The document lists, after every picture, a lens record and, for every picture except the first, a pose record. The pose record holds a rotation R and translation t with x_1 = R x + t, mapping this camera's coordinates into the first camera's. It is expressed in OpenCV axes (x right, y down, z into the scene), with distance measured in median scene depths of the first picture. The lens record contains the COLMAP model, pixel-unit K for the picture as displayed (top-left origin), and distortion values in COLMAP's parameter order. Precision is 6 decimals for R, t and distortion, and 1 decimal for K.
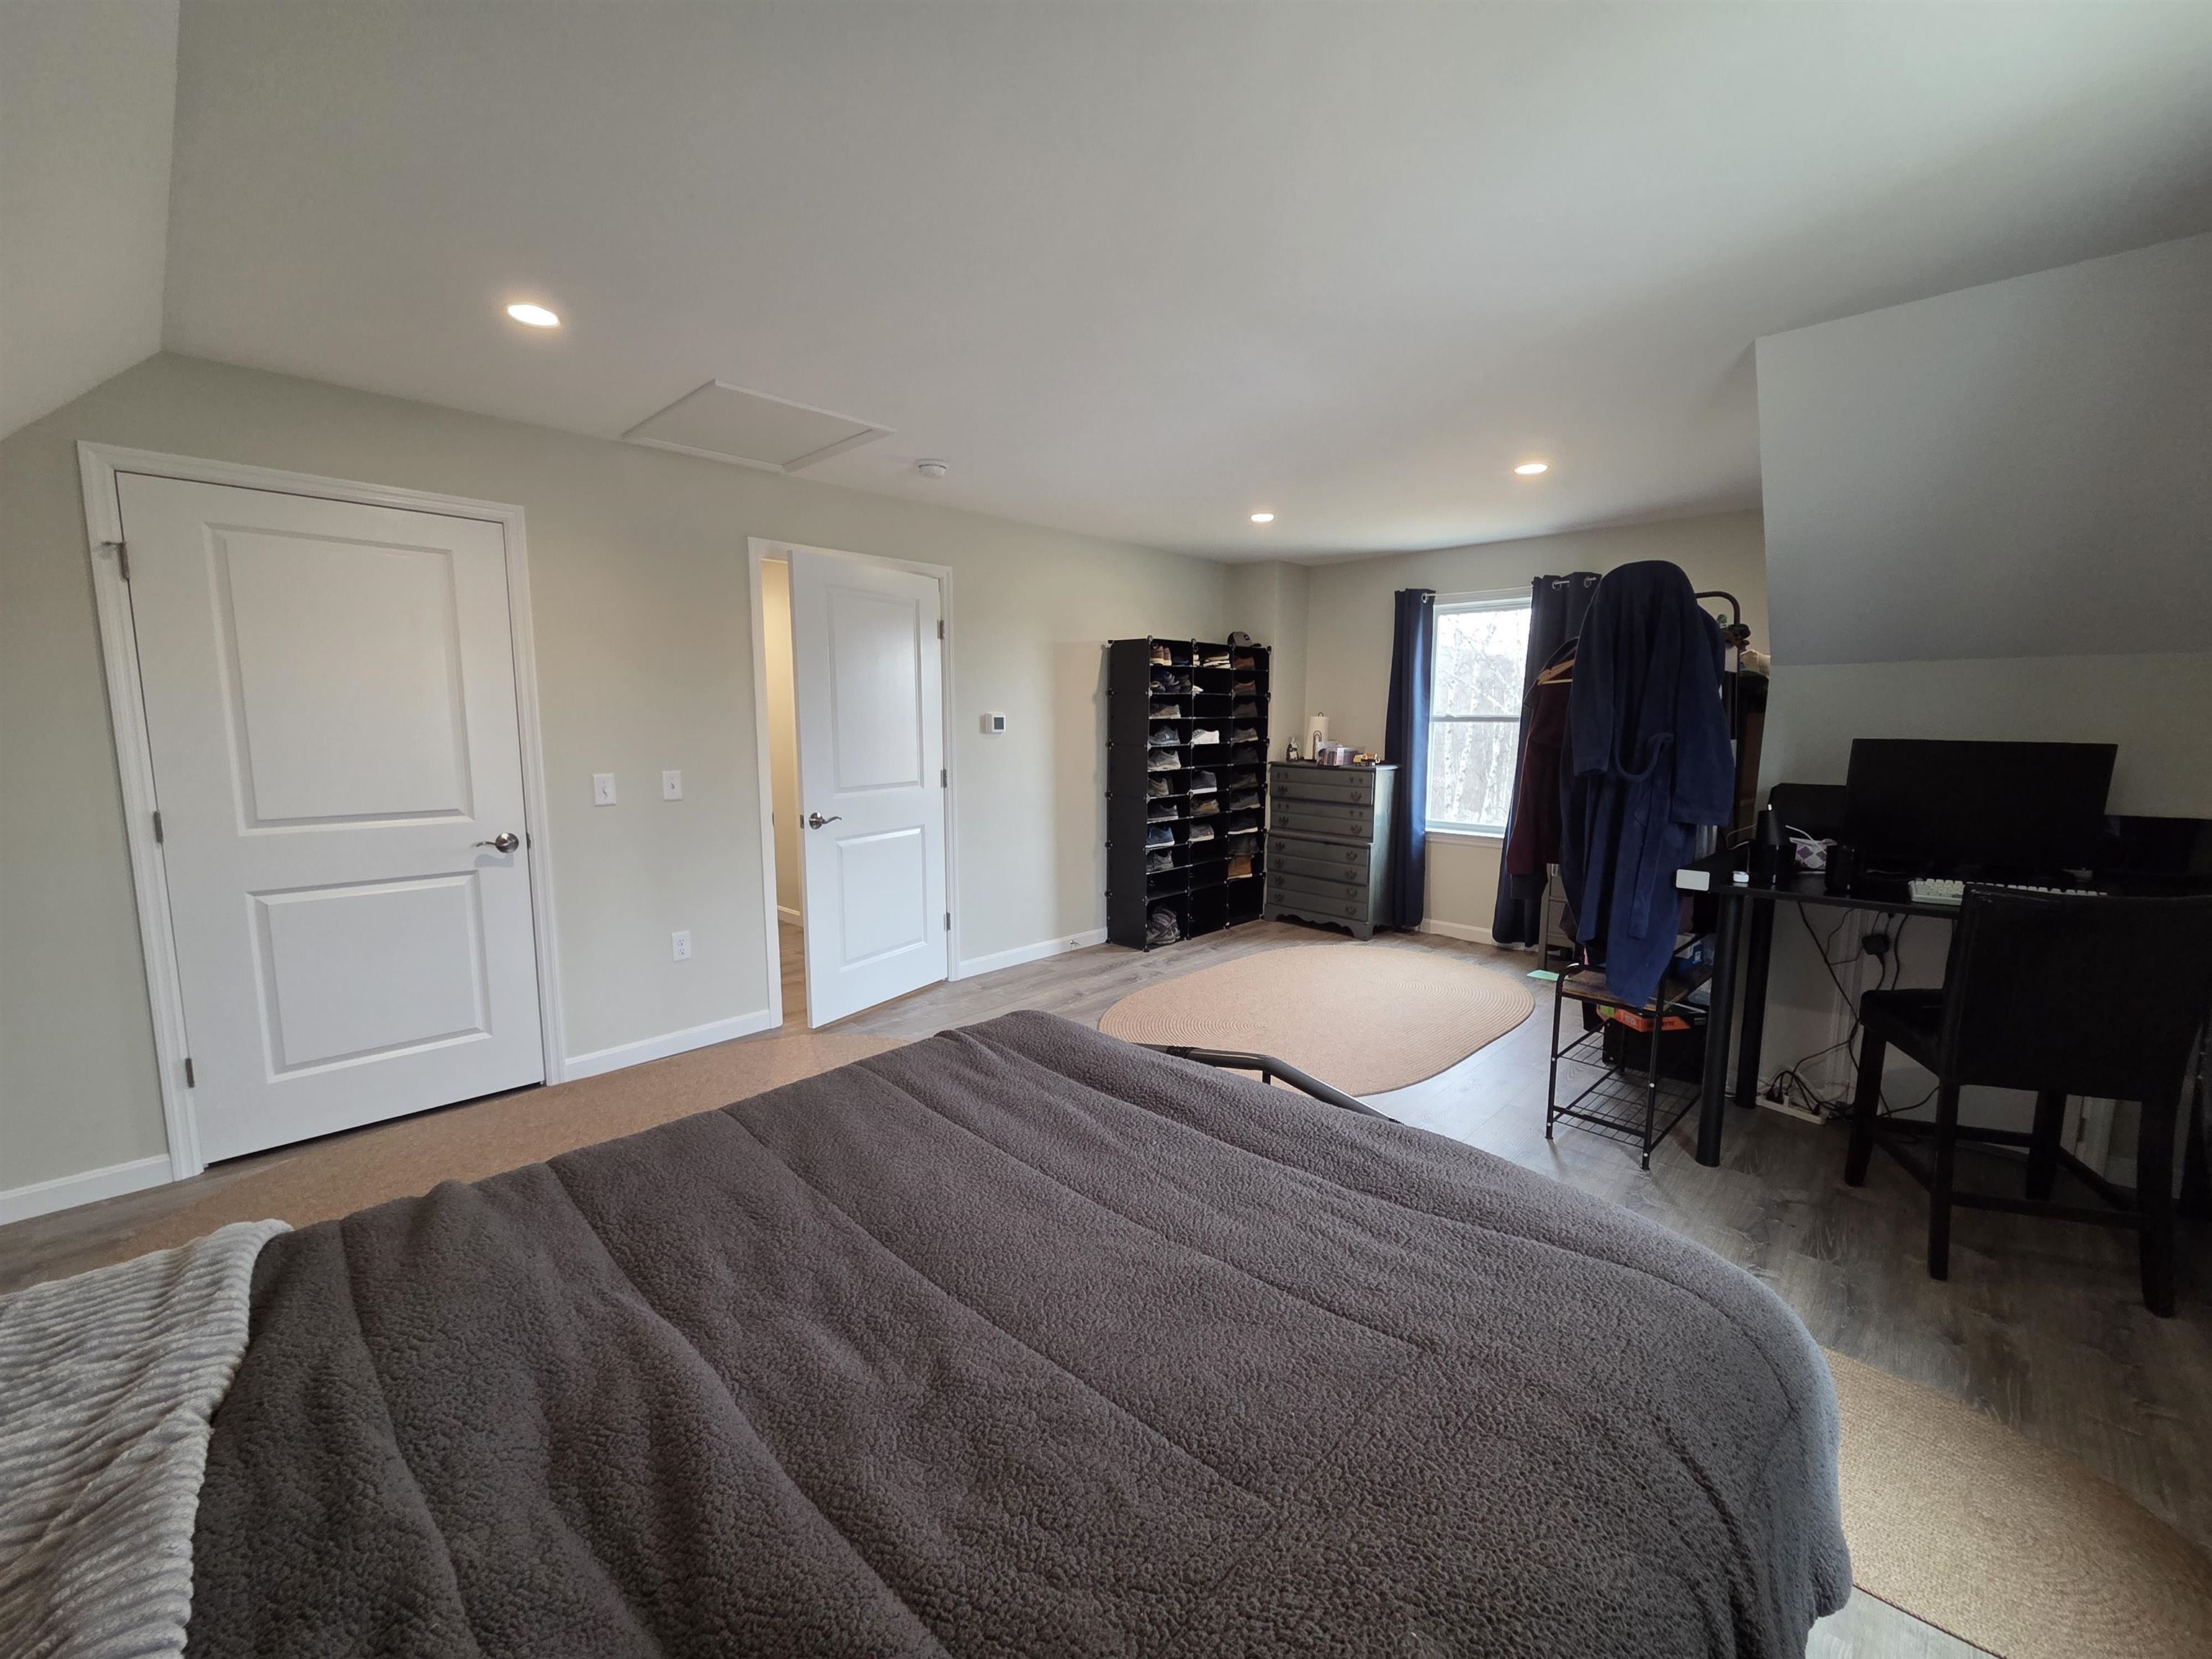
lens RADIAL K [[908.2, 0, 1111.7], [0, 908.2, 835.5], [0, 0, 1]] dist [-0.000425, 0.000523]
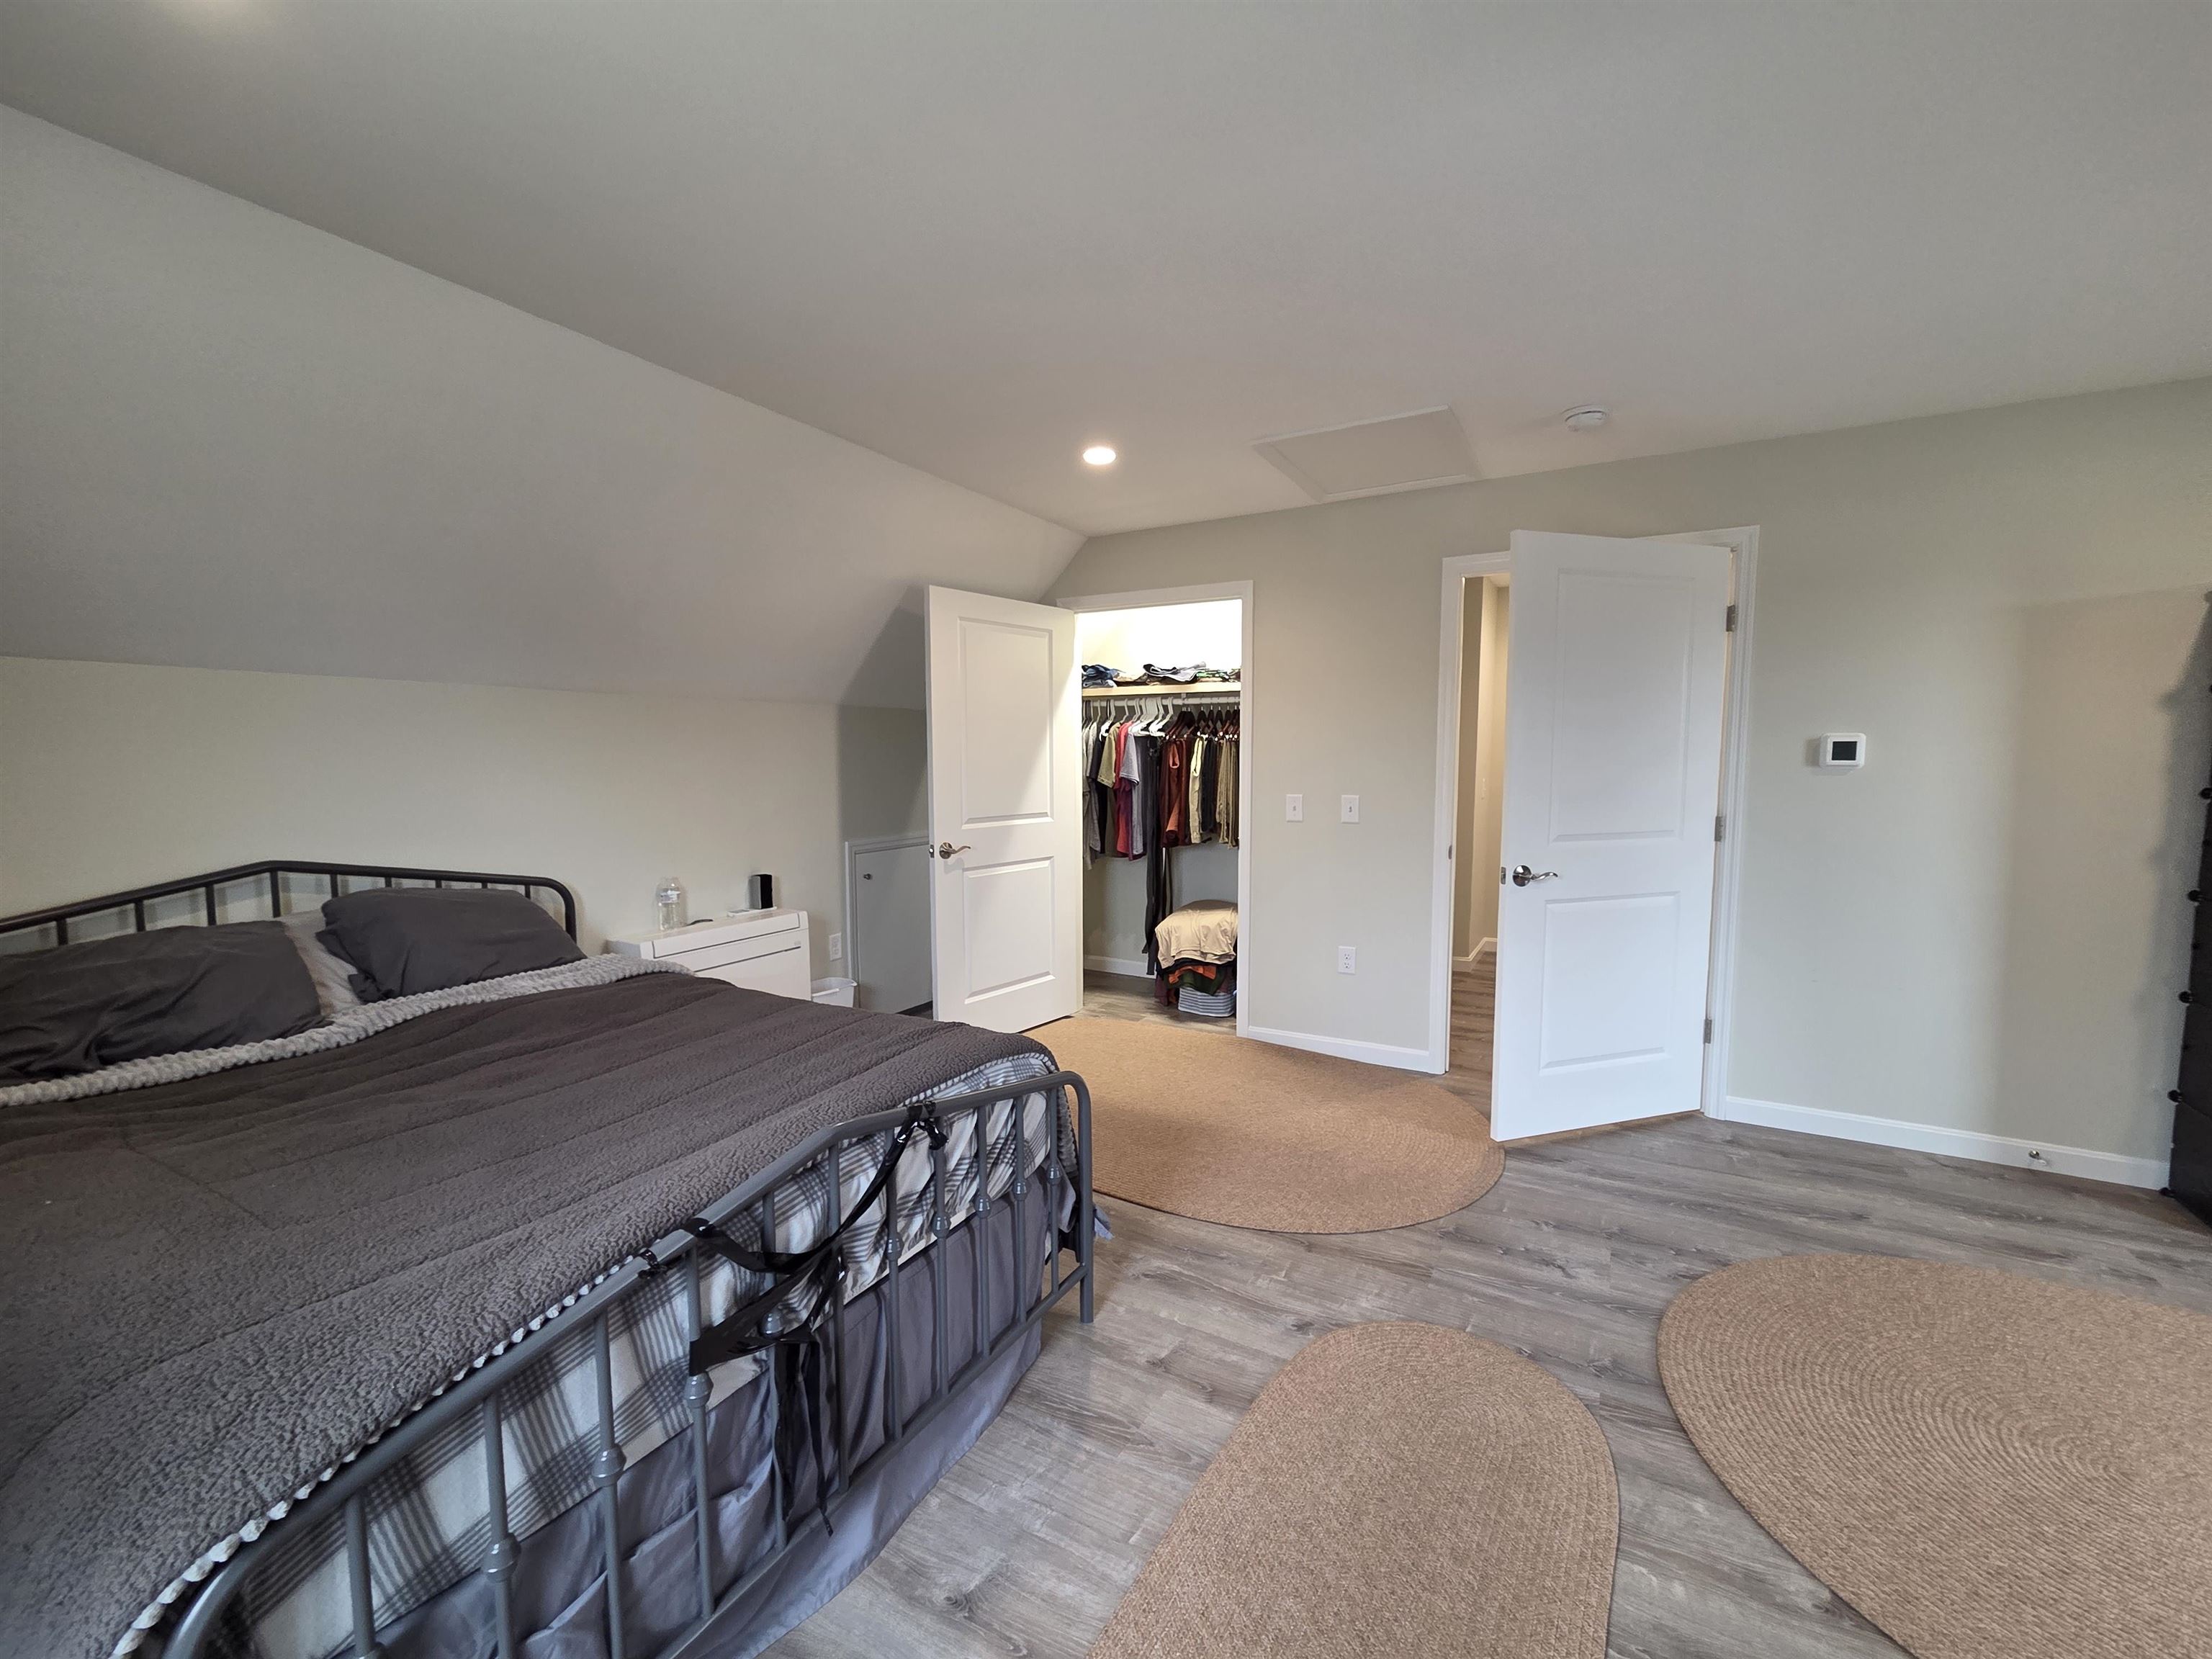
lens RADIAL K [[908.2, 0, 1112.0], [0, 908.2, 831.2], [0, 0, 1]] dist [-0.000425, 0.000523]
pose [[0.239079, 0.083083, -0.967439, 0.374769], [-0.119119, 0.991317, 0.055696, -0.042624], [0.963666, 0.101925, 0.246900, 0.359880]]
